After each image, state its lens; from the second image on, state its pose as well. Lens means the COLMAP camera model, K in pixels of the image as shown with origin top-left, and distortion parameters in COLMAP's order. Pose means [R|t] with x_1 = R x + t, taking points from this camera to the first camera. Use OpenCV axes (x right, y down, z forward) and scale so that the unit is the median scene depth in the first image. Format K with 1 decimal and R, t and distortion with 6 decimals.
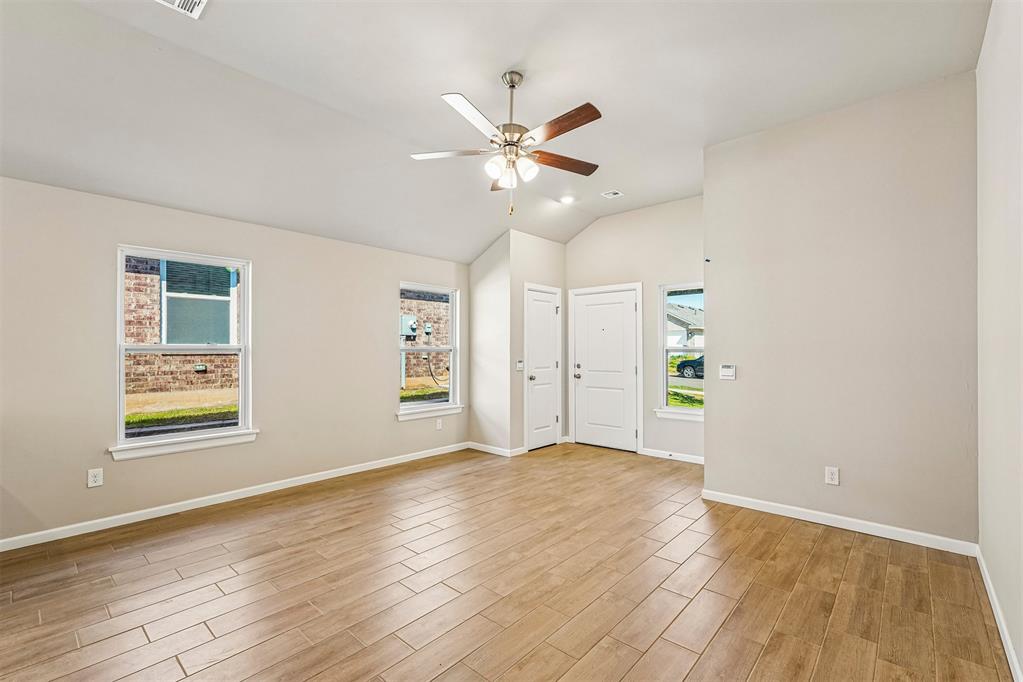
lens RADIAL K [[447.2, 0, 513.0], [0, 447.2, 349.7], [0, 0, 1]] dist [0.002998, 0.000043]
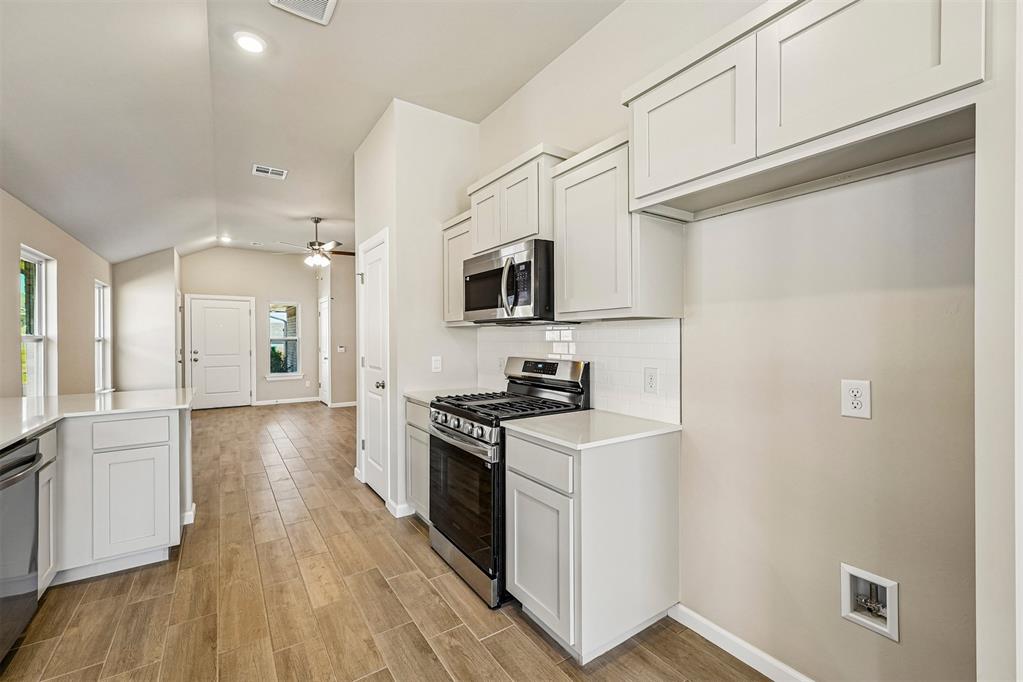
lens RADIAL K [[425.5, 0, 510.0], [0, 425.5, 339.0], [0, 0, 1]] dist [0.000808, 0.000168]
pose [[0.235929, -0.002066, 0.971768, -0.910551], [0.003220, 0.999994, 0.001344, -0.001595], [-0.971765, 0.002812, 0.235935, -0.221426]]
